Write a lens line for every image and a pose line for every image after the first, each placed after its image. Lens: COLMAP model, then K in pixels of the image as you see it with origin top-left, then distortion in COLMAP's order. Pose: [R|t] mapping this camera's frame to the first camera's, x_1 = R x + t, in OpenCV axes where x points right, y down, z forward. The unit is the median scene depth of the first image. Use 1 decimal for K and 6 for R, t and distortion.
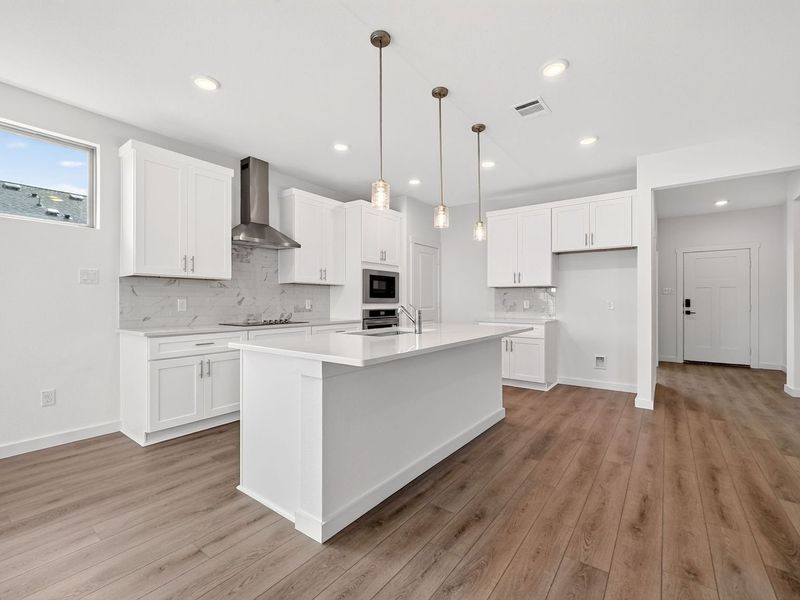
lens RADIAL K [[358.6, 0, 400.2], [0, 358.6, 299.4], [0, 0, 1]] dist [-0.001378, -0.001841]
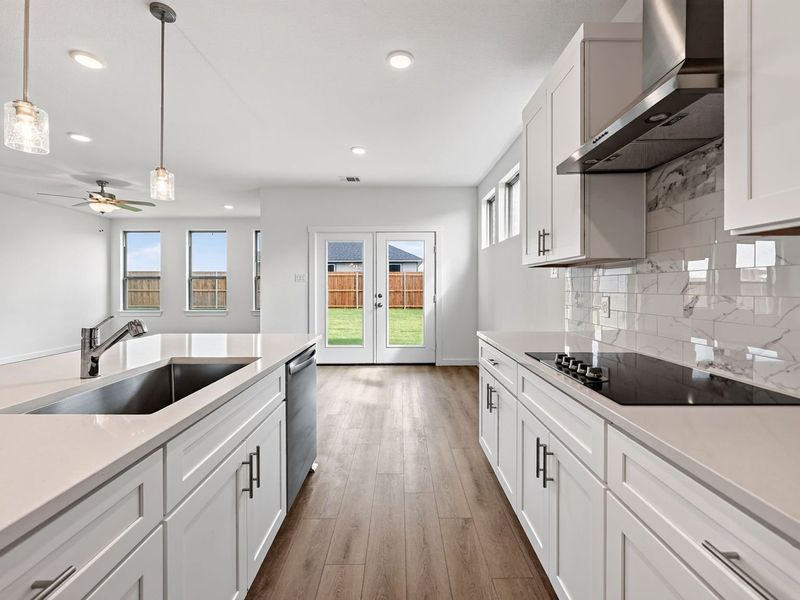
lens RADIAL K [[358.6, 0, 409.2], [0, 358.6, 290.6], [0, 0, 1]] dist [-0.001378, -0.001841]
pose [[-0.795256, 0.007009, -0.606234, 0.002348], [0.002836, 0.999965, 0.007841, -0.014067], [0.606268, 0.004516, -0.795248, 1.063930]]
